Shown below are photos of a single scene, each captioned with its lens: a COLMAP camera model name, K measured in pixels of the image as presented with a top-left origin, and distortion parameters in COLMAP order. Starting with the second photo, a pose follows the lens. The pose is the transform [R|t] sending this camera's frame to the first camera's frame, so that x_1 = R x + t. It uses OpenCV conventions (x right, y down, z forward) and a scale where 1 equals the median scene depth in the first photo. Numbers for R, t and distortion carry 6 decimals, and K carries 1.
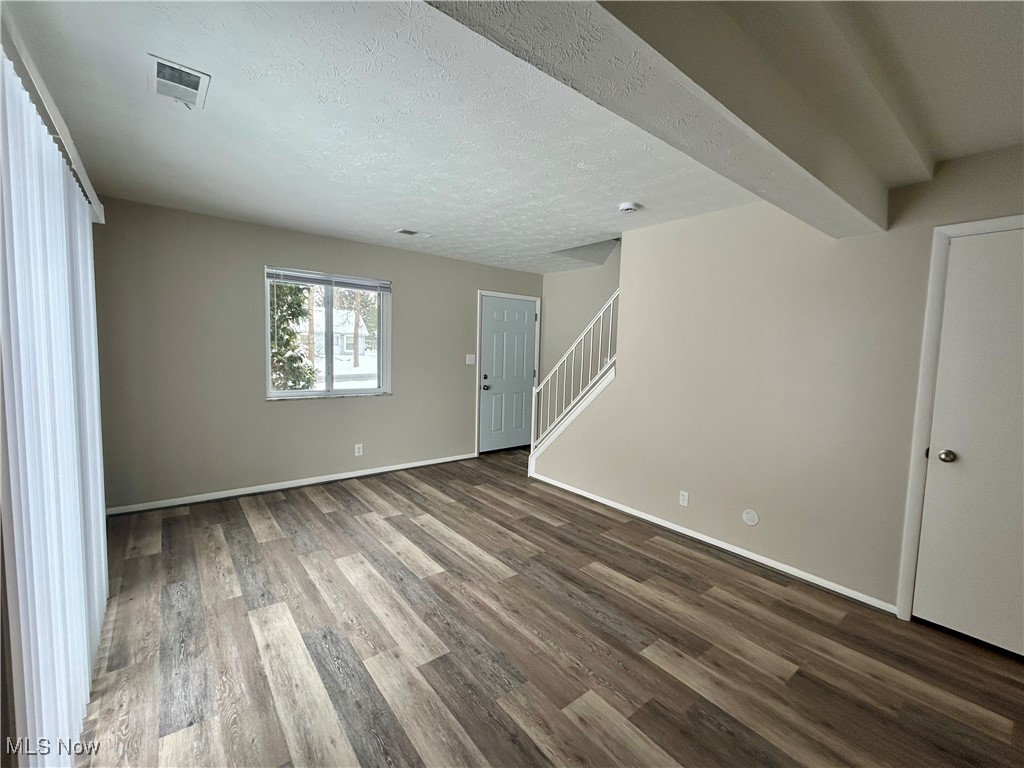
lens RADIAL K [[413.5, 0, 512.3], [0, 413.5, 380.5], [0, 0, 1]] dist [0.009804, -0.000108]
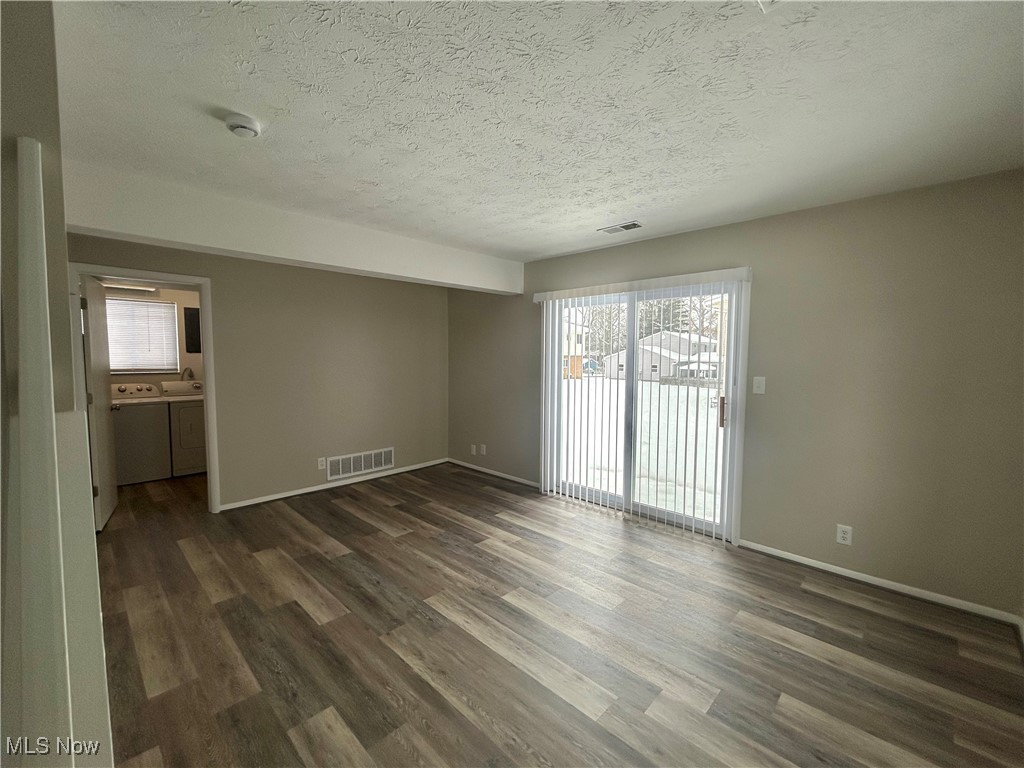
lens RADIAL K [[413.5, 0, 511.0], [0, 413.5, 380.7], [0, 0, 1]] dist [0.009804, -0.000108]
pose [[-0.991126, -0.027571, -0.130038, -0.051746], [-0.045940, 0.989022, 0.140449, -0.182441], [0.124738, 0.145177, -0.981511, 2.039318]]
